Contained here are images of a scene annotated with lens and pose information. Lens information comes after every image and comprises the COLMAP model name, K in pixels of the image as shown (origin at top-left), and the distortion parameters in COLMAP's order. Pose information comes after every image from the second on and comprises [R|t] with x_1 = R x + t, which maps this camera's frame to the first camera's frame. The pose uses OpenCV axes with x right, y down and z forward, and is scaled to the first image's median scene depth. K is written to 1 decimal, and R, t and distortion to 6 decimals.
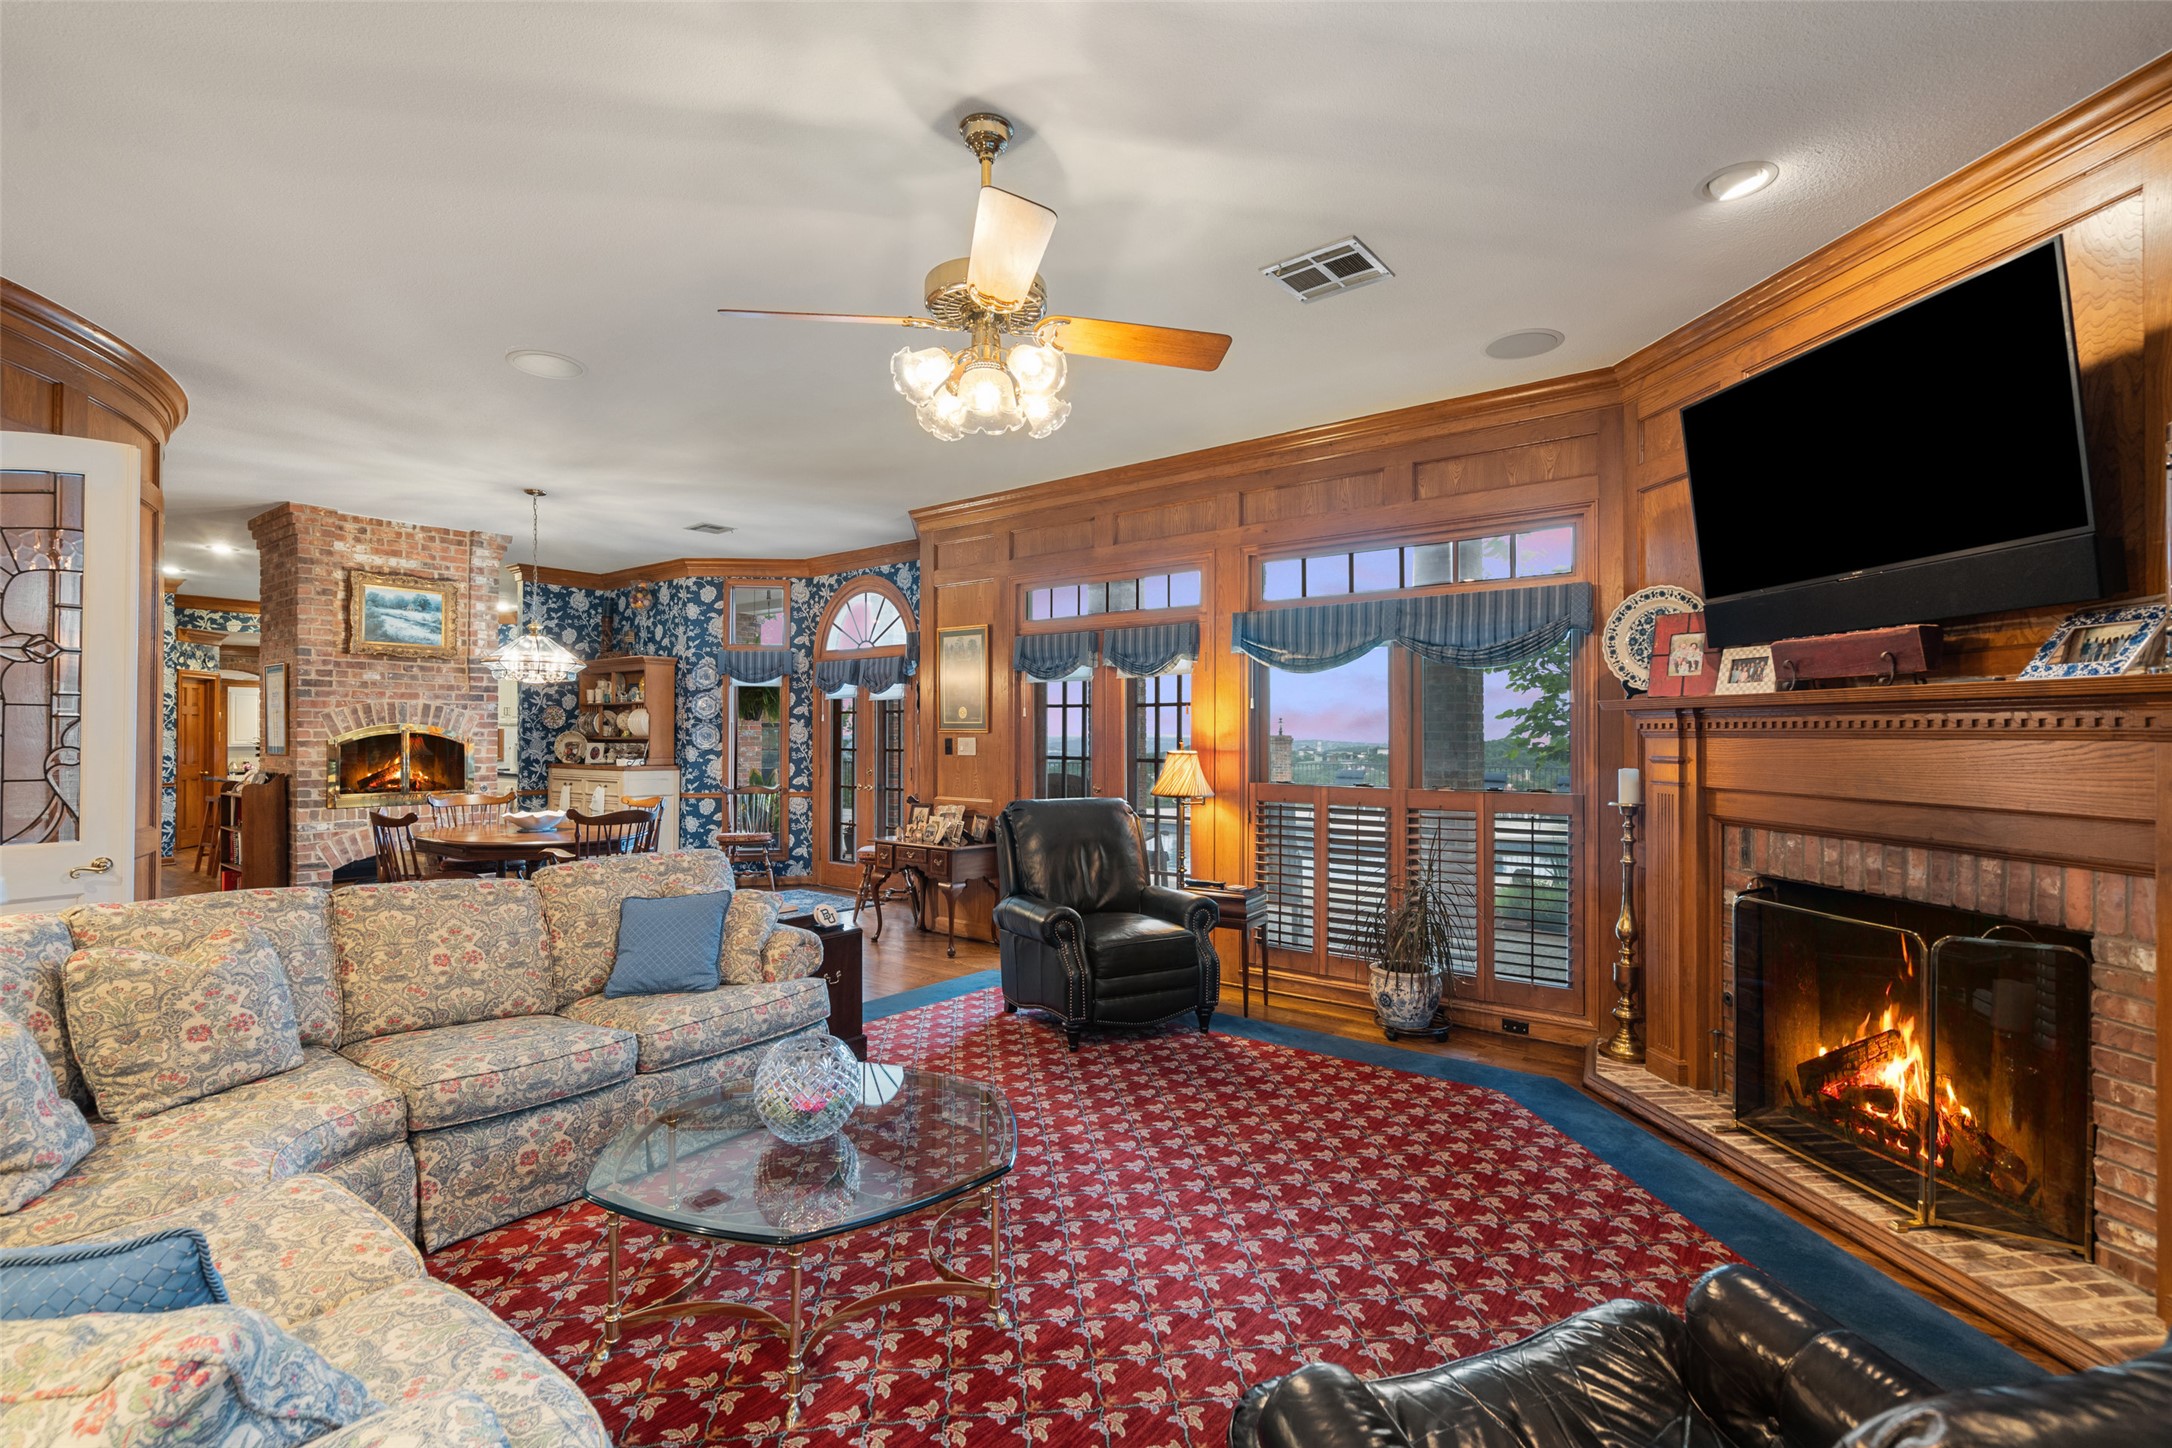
lens RADIAL K [[989.7, 0, 1087.1], [0, 989.7, 725.9], [0, 0, 1]] dist [-0.001871, 0.000172]
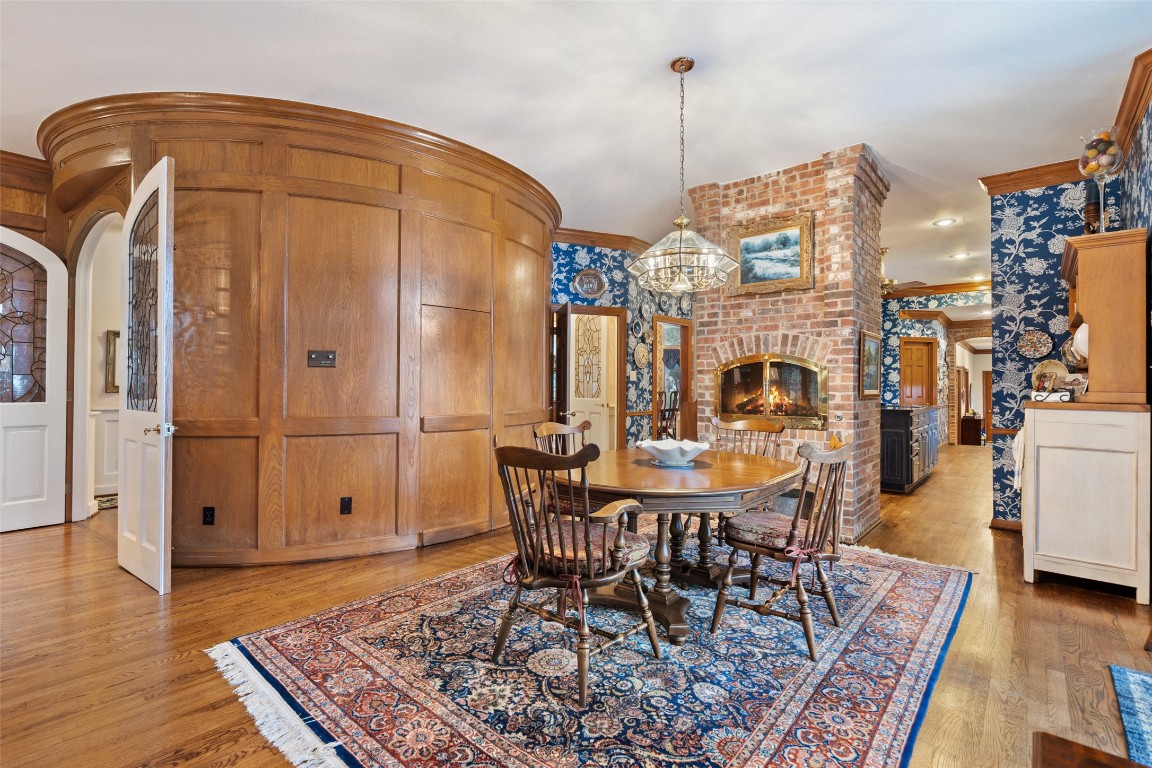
lens RADIAL K [[524.9, 0, 578.4], [0, 524.9, 380.4], [0, 0, 1]] dist [-0.001871, 0.000172]
pose [[-0.049824, -0.012268, -0.998683, -0.093174], [-0.000191, 0.999925, -0.012274, 0.034822], [0.998758, -0.000421, -0.049823, 0.807692]]
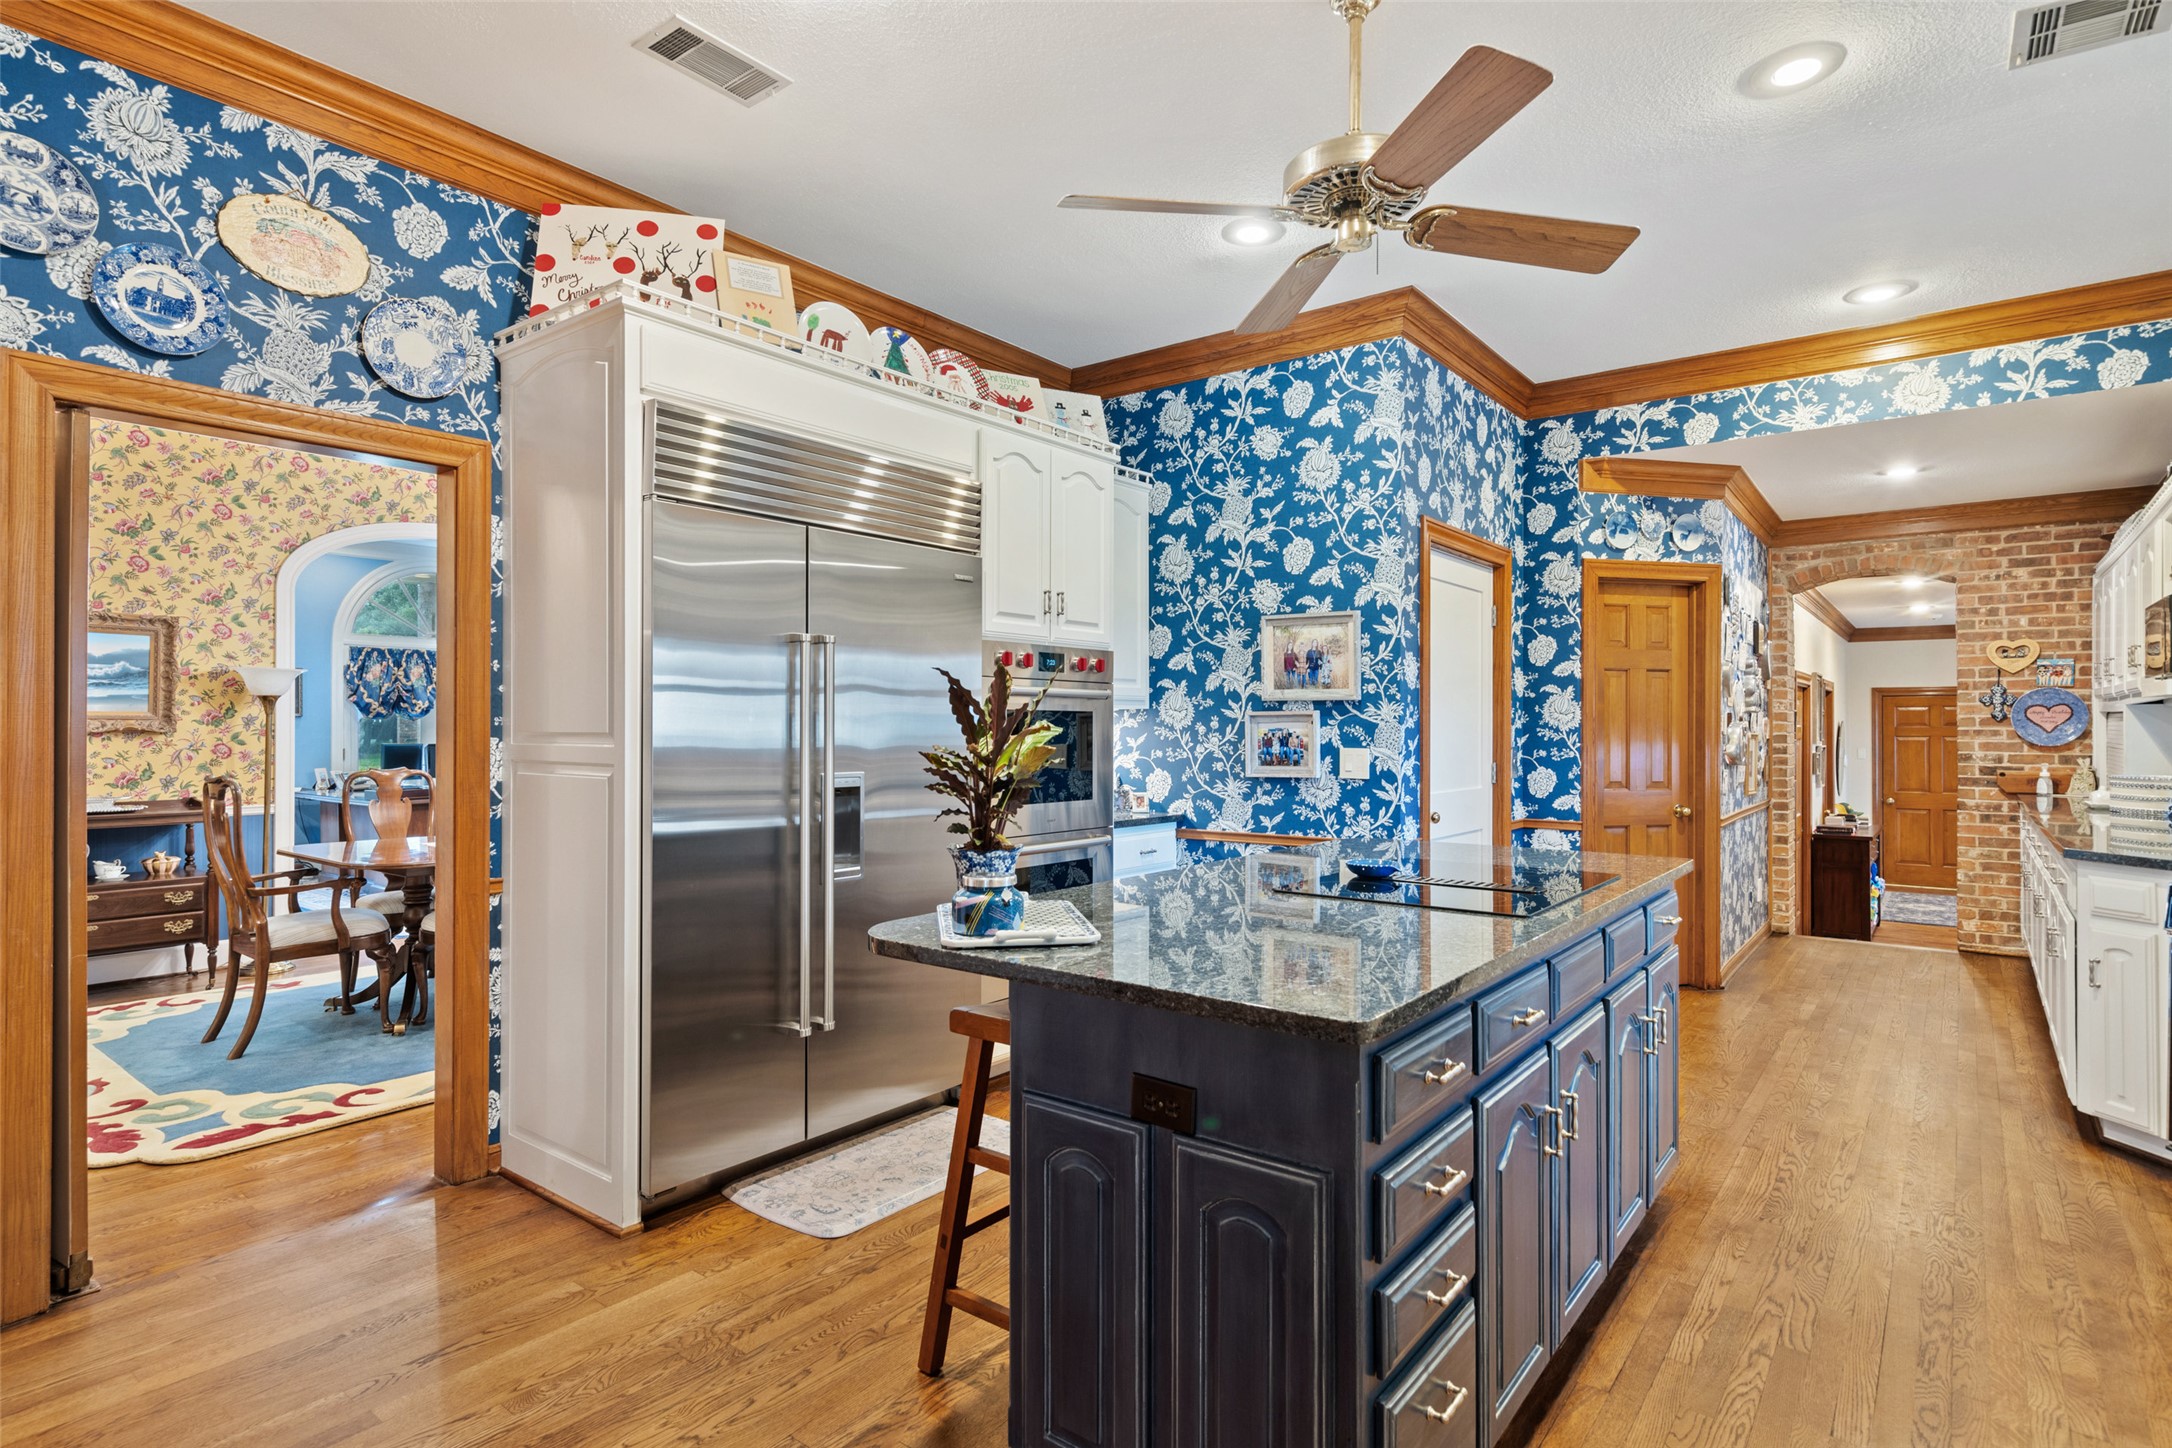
lens RADIAL K [[1104.1, 0, 1081.6], [0, 1104.1, 724.1], [0, 0, 1]] dist [0.000475, 0.000153]
pose [[-0.007027, -0.000561, -0.999975, -0.689023], [0.004909, 0.999988, -0.000595, 0.017859], [0.999963, -0.004913, -0.007024, 1.205602]]
